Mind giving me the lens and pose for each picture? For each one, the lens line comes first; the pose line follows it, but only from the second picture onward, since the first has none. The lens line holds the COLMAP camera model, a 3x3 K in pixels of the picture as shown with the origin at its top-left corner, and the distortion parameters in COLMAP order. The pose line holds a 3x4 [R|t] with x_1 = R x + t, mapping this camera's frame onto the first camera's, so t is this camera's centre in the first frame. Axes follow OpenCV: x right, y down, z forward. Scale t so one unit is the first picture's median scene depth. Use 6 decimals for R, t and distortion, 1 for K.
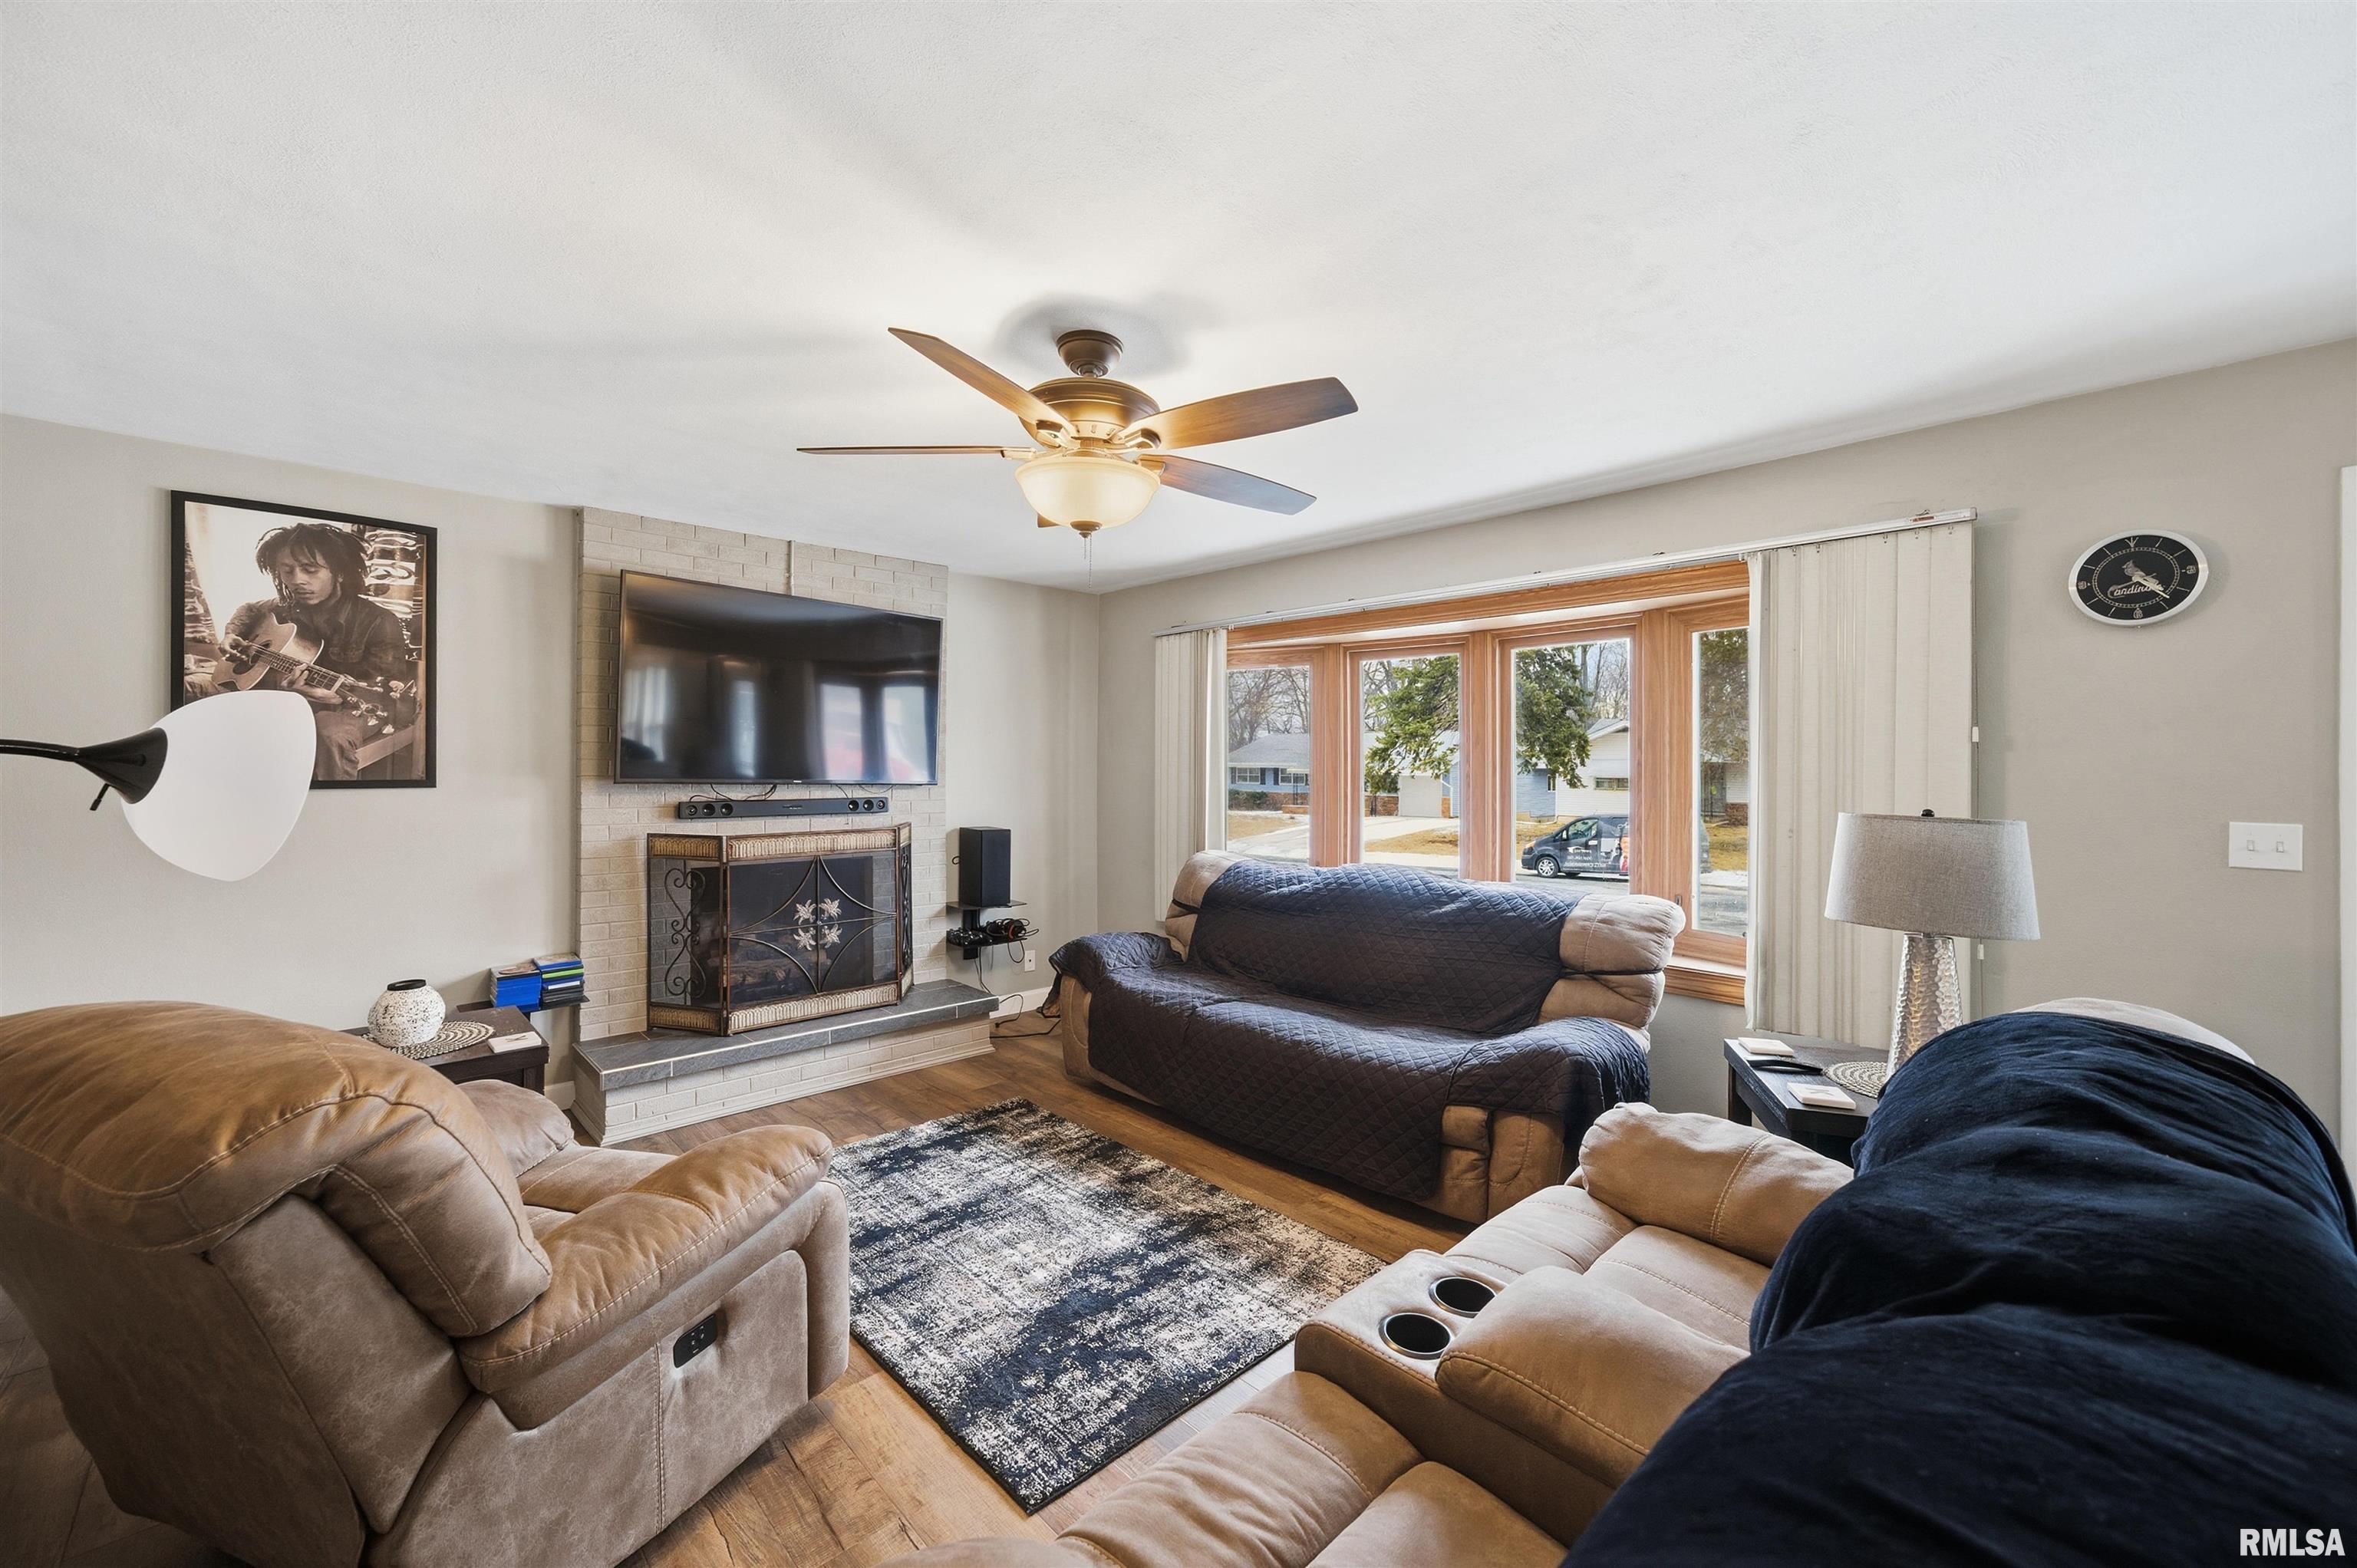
lens RADIAL K [[918.8, 0, 1180.8], [0, 918.8, 761.6], [0, 0, 1]] dist [-0.006607, 0.005417]
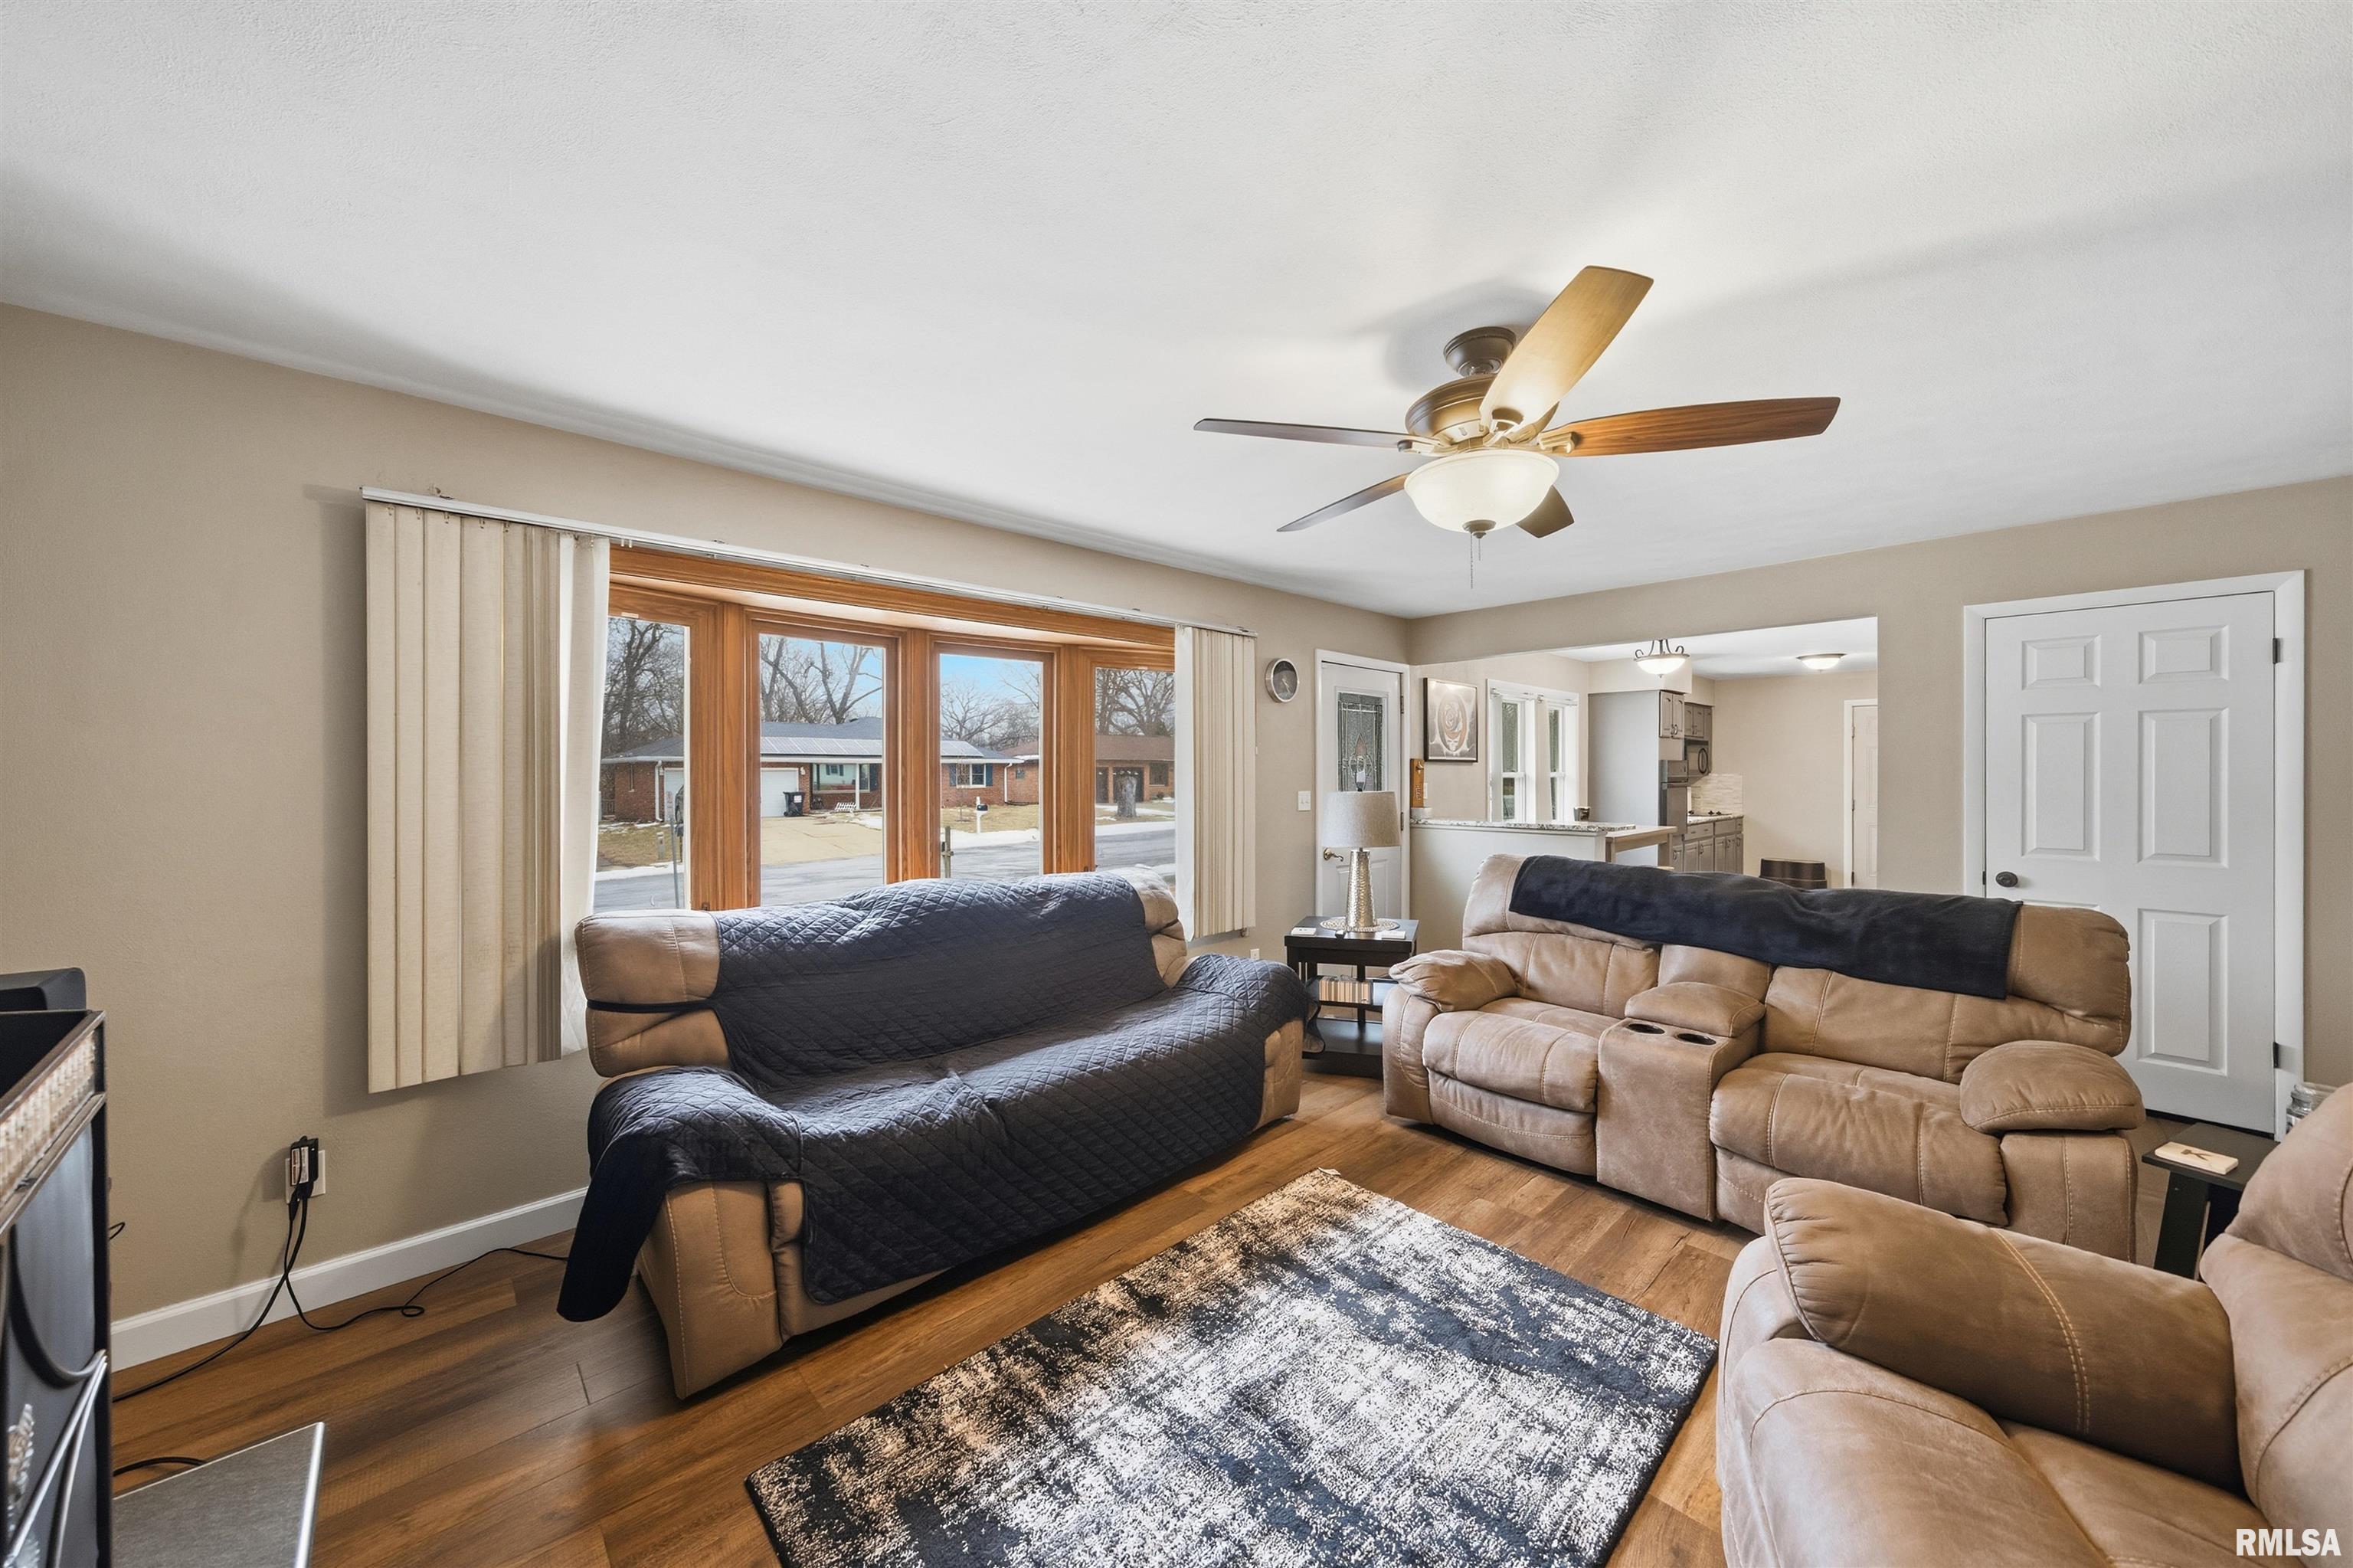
lens RADIAL K [[818.8, 0, 1181.7], [0, 818.8, 771.6], [0, 0, 1]] dist [-0.002496, 0.000161]
pose [[0.015115, -0.005898, 0.999868, -0.701637], [-0.004356, 0.999973, 0.005965, 0.003204], [-0.999876, -0.004446, 0.015089, 0.927886]]
